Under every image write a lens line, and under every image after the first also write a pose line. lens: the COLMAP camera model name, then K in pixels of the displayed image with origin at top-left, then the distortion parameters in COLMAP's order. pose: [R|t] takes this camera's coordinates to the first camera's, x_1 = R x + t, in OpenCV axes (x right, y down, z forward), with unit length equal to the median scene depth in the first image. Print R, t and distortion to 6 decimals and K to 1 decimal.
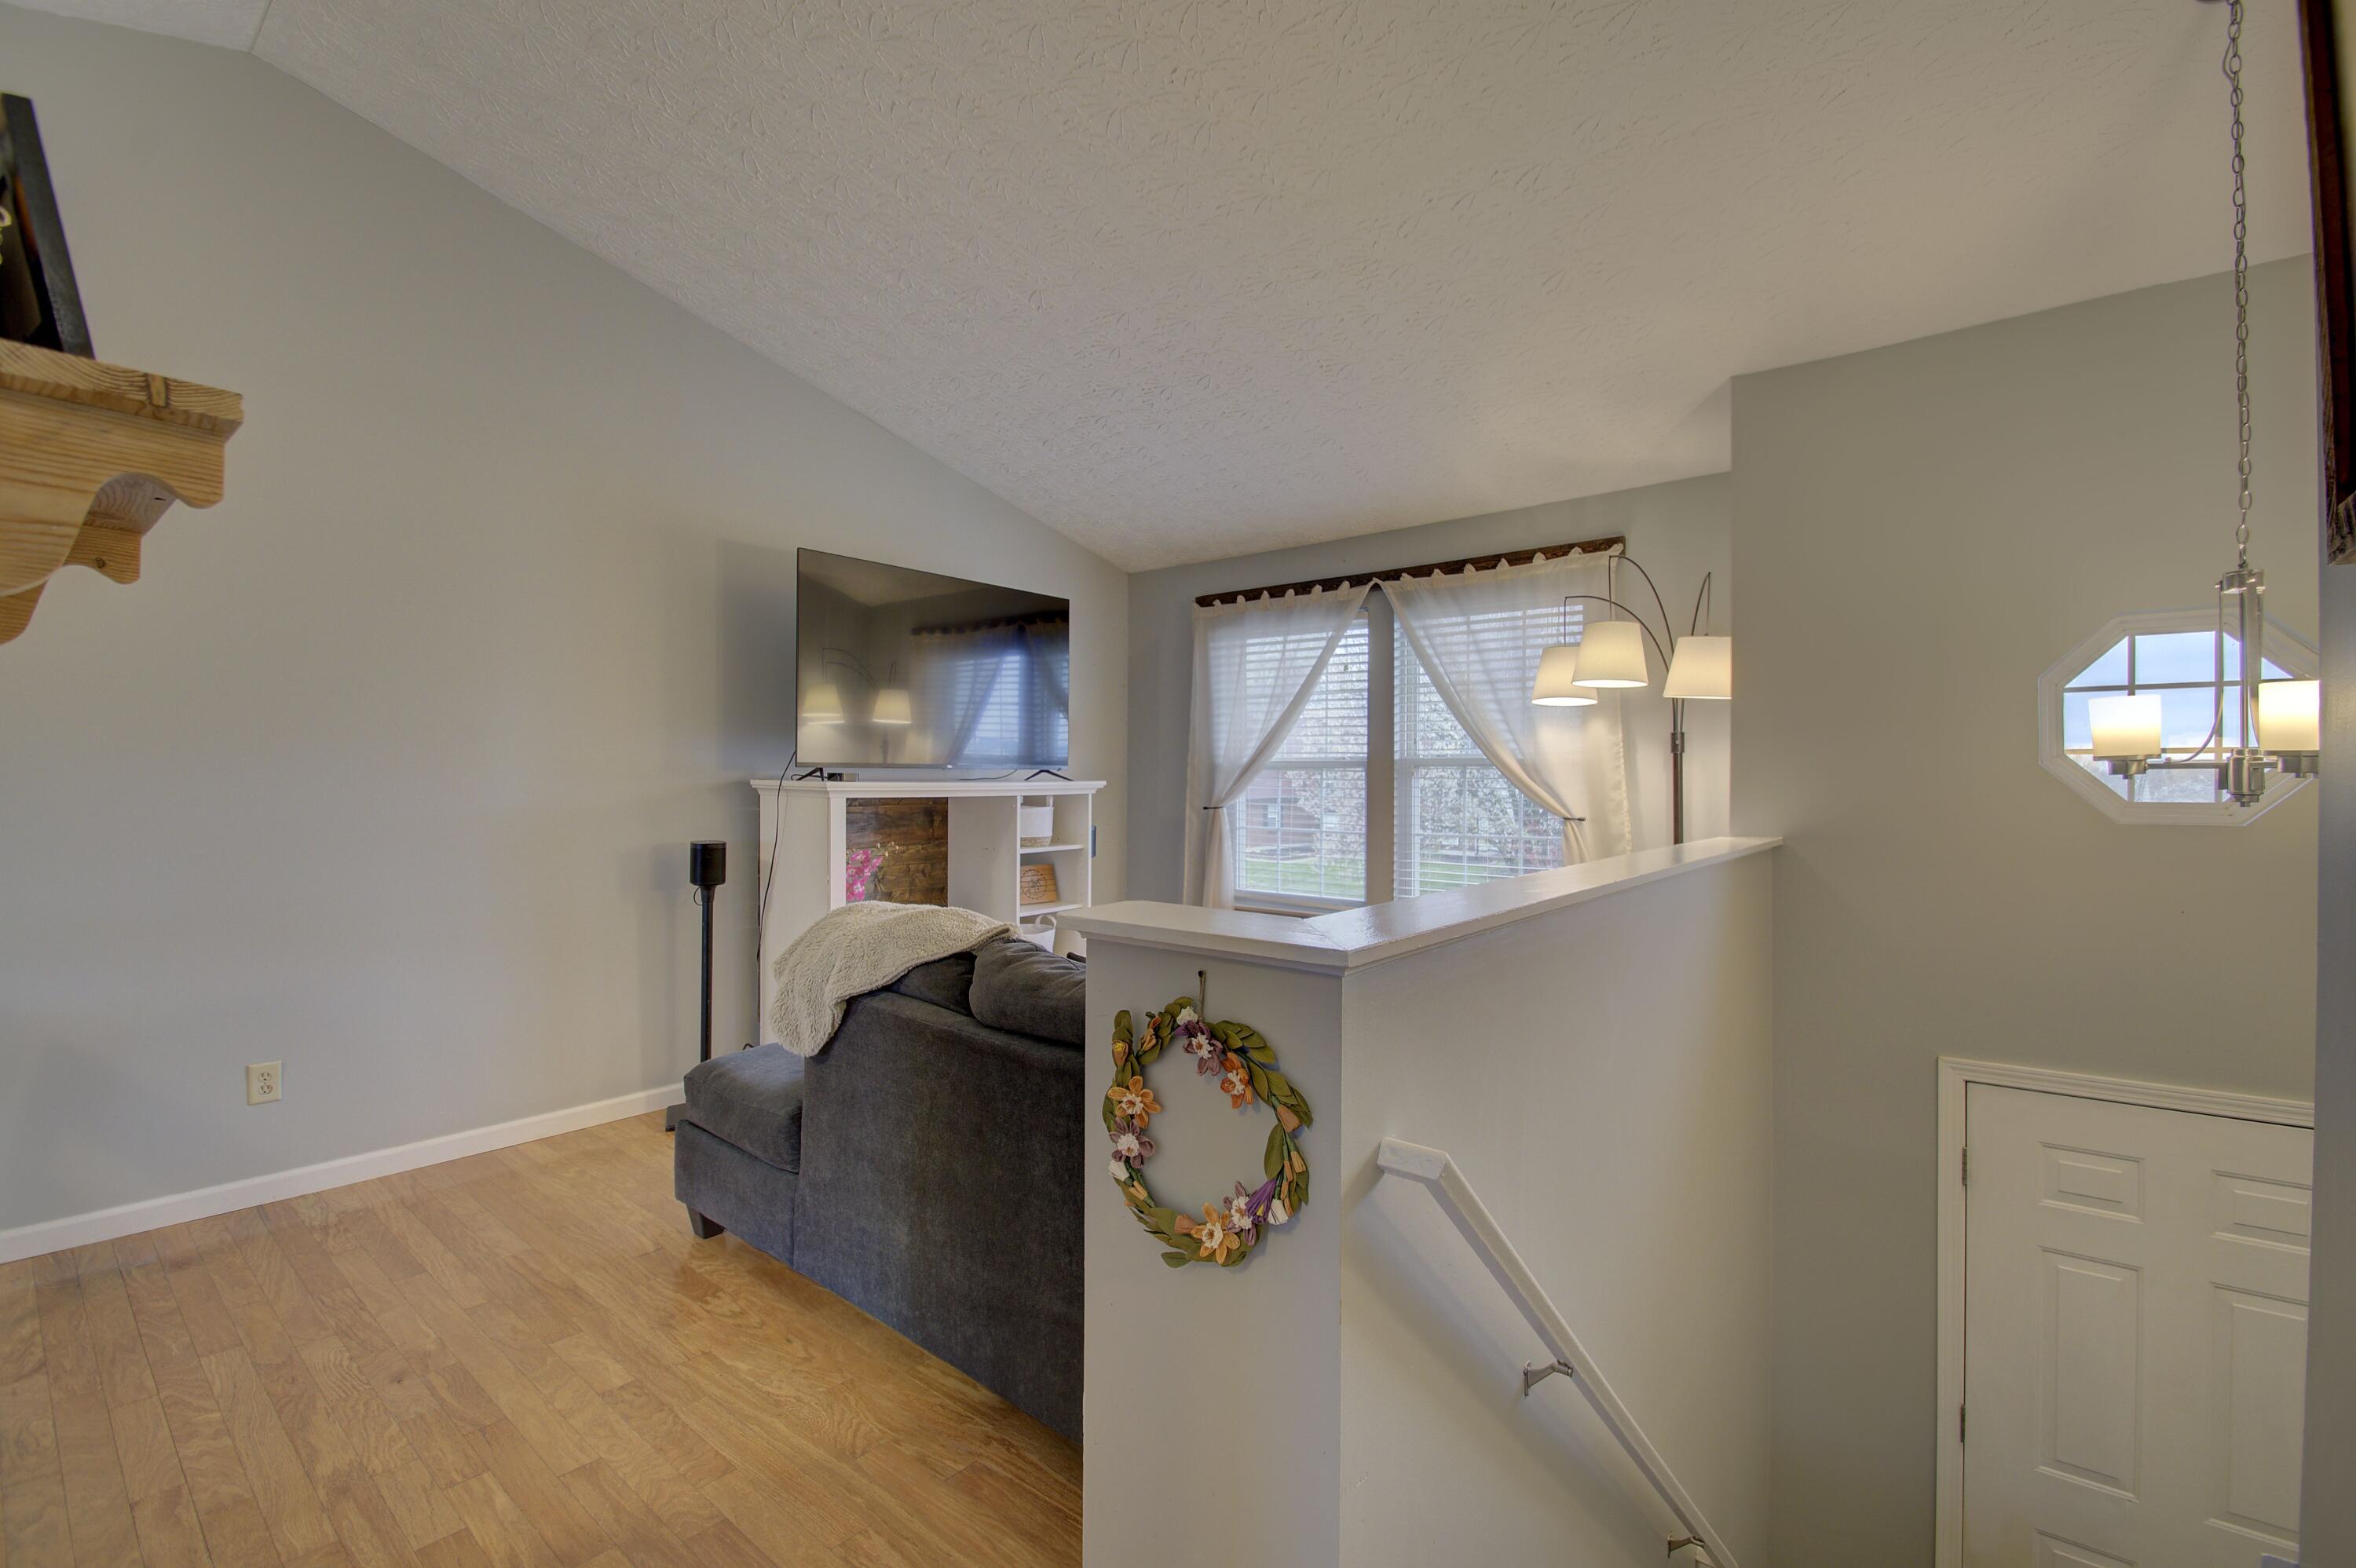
lens RADIAL K [[1025.2, 0, 1173.7], [0, 1025.2, 773.0], [0, 0, 1]] dist [0.015910, -0.017294]
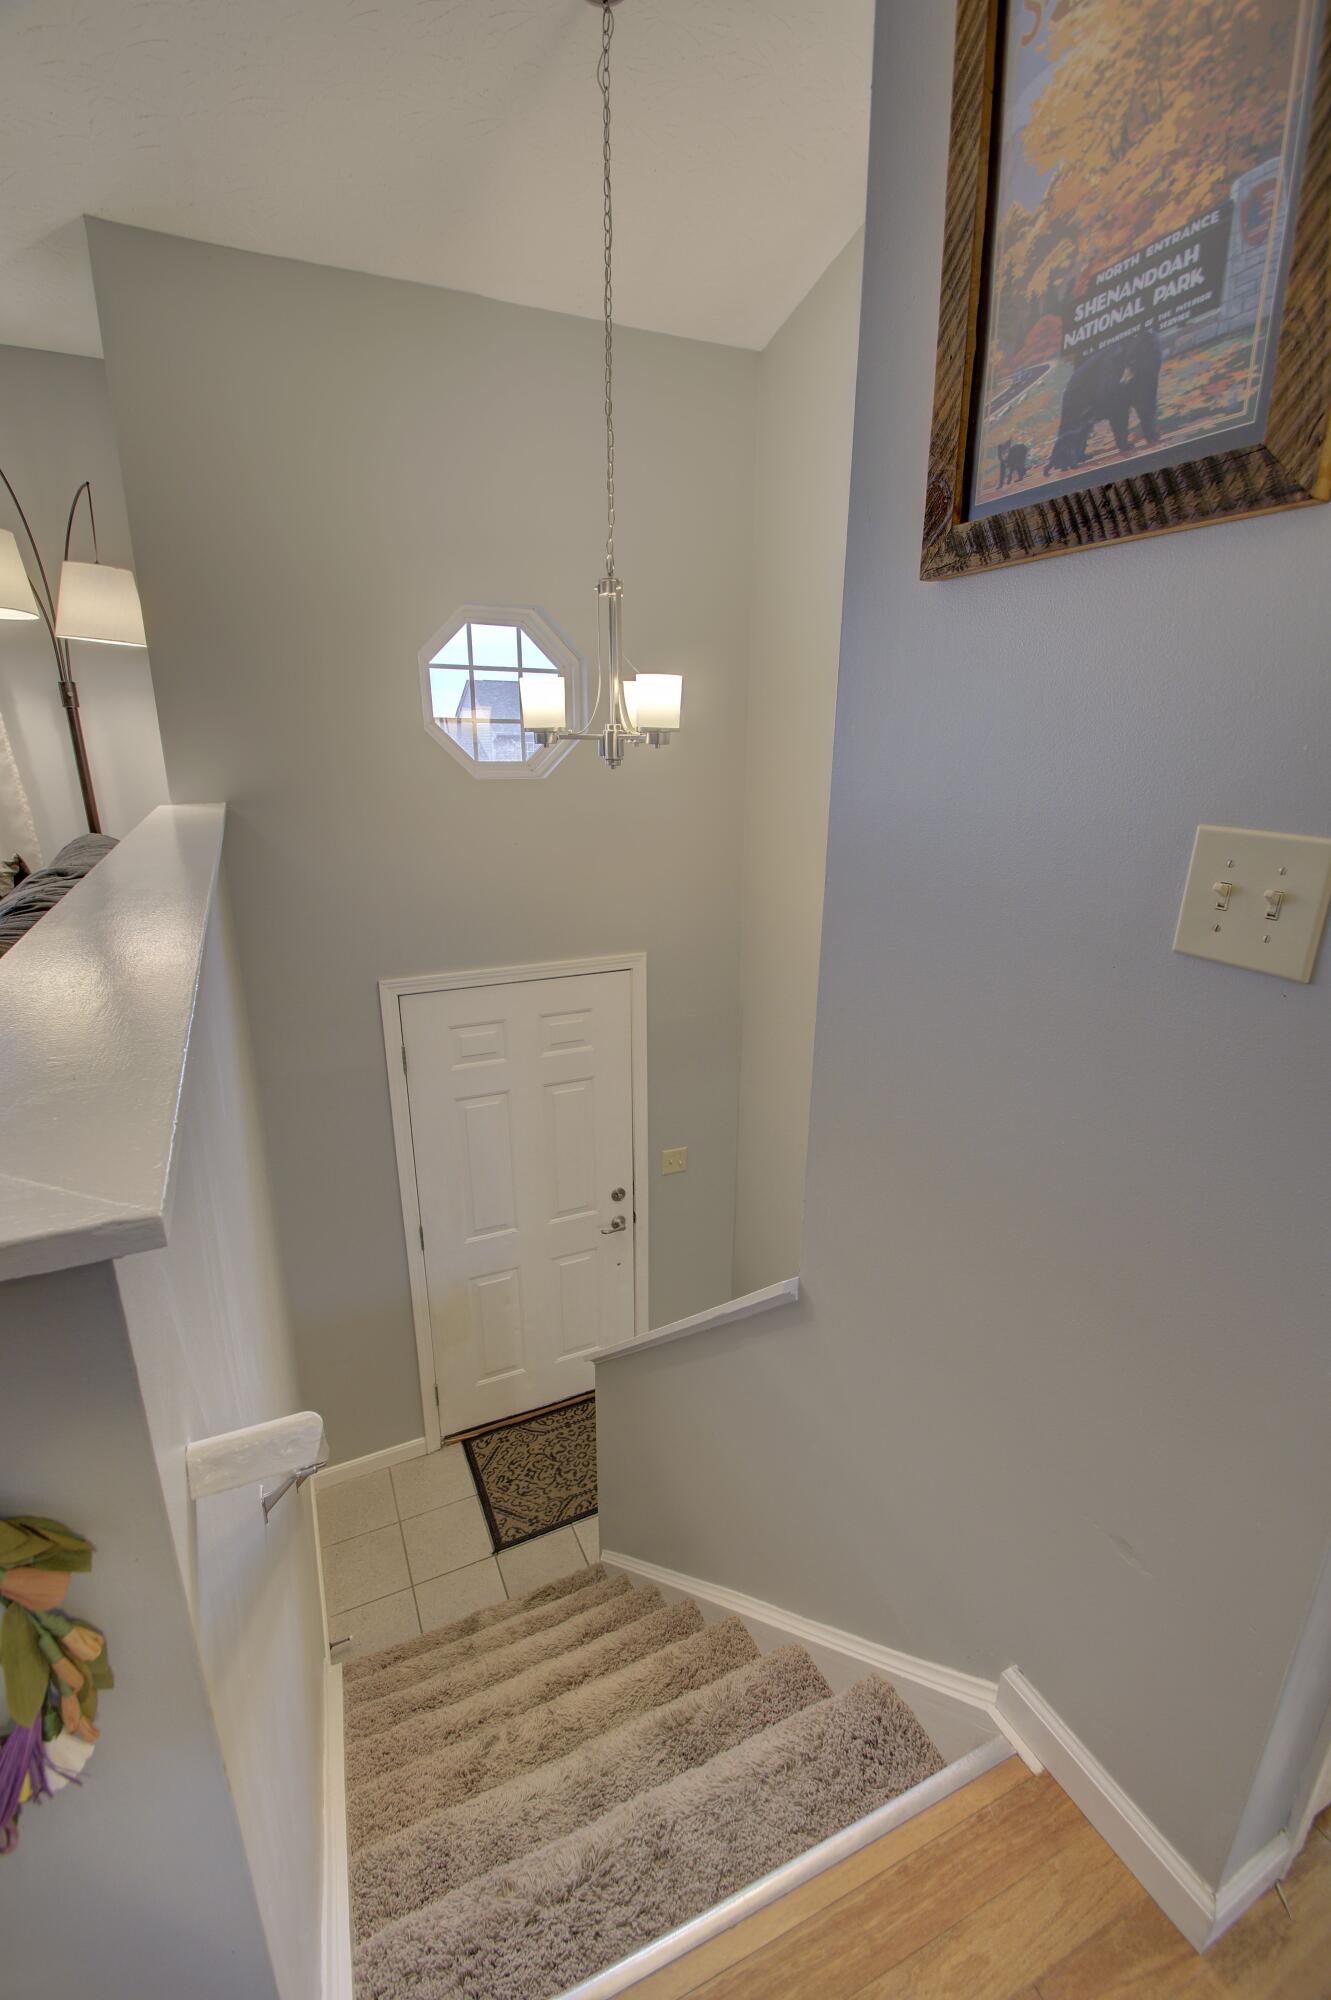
lens RADIAL K [[870.4, 0, 673.6], [0, 870.4, 1010.8], [0, 0, 1]] dist [0.015910, -0.017294]
pose [[0.417502, -0.267931, 0.868277, -0.014090], [-0.016543, 0.953141, 0.302073, -0.008017], [-0.908526, -0.140480, 0.393506, 0.265965]]
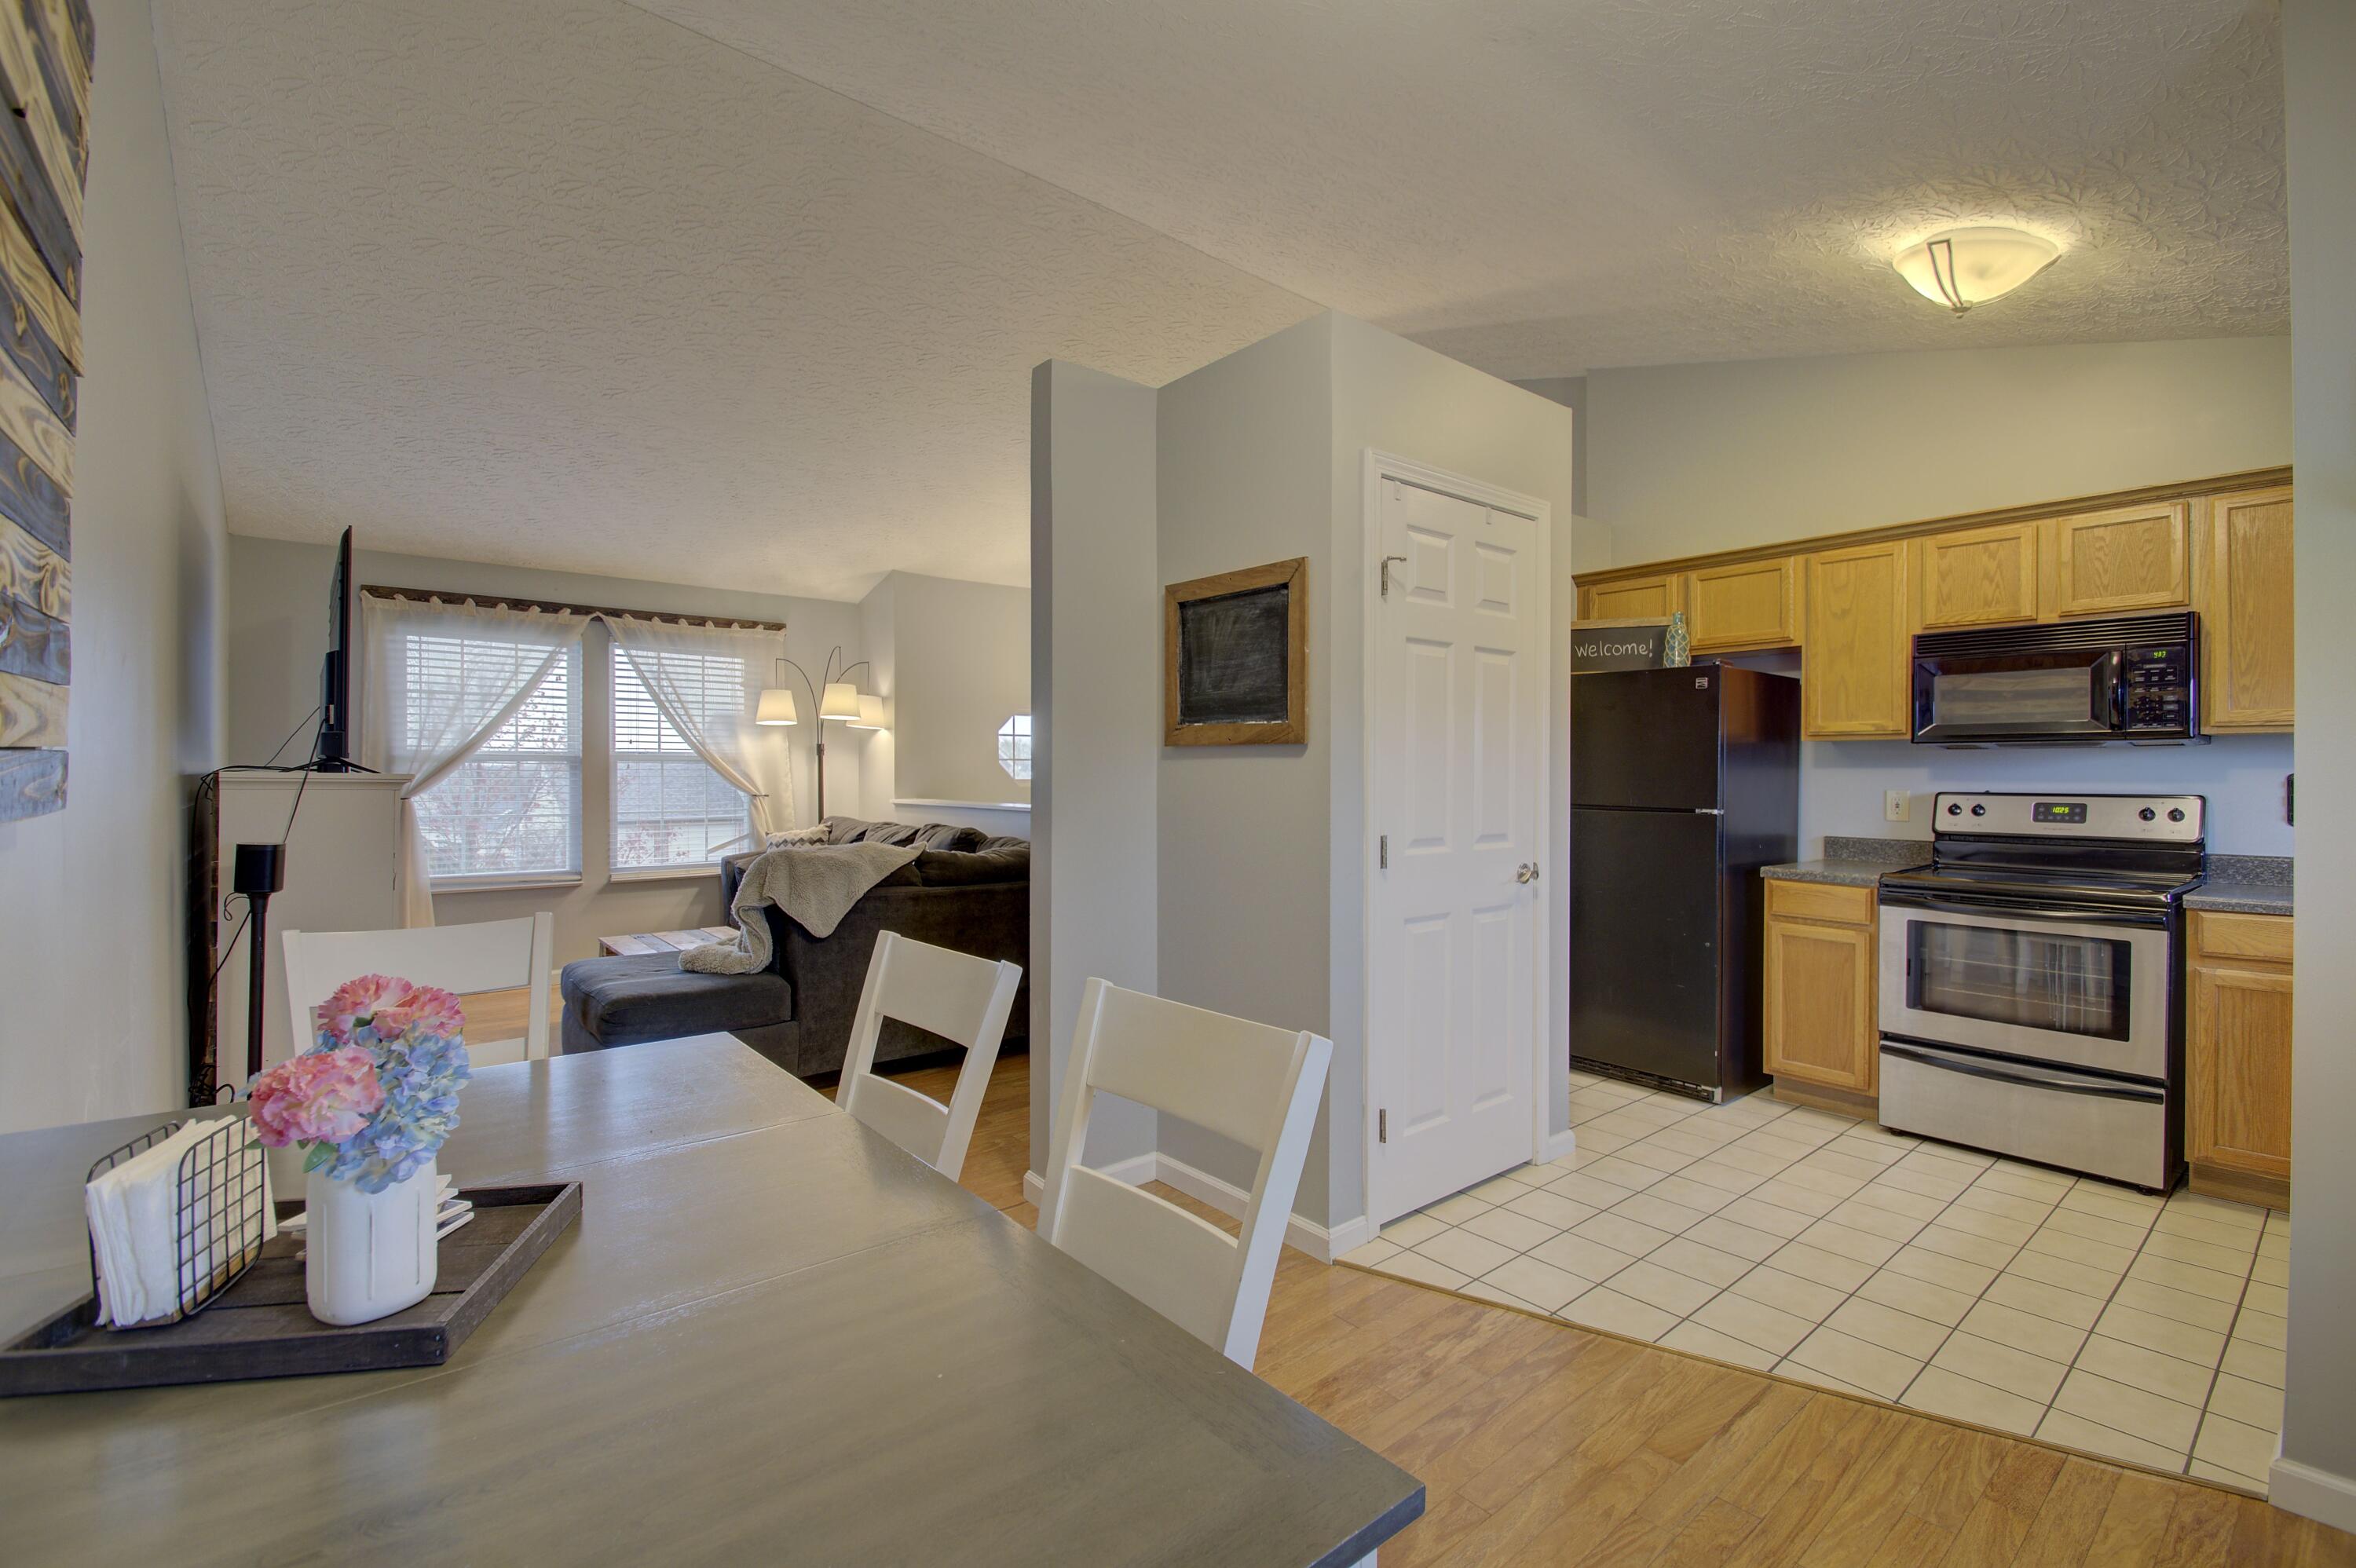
lens RADIAL K [[1025.2, 0, 1173.7], [0, 1025.2, 773.0], [0, 0, 1]] dist [0.015910, -0.017294]
pose [[0.187558, -0.001940, 0.982252, -1.450063], [-0.004647, 0.999985, 0.002863, 0.002569], [-0.982243, -0.005102, 0.187546, 0.102368]]
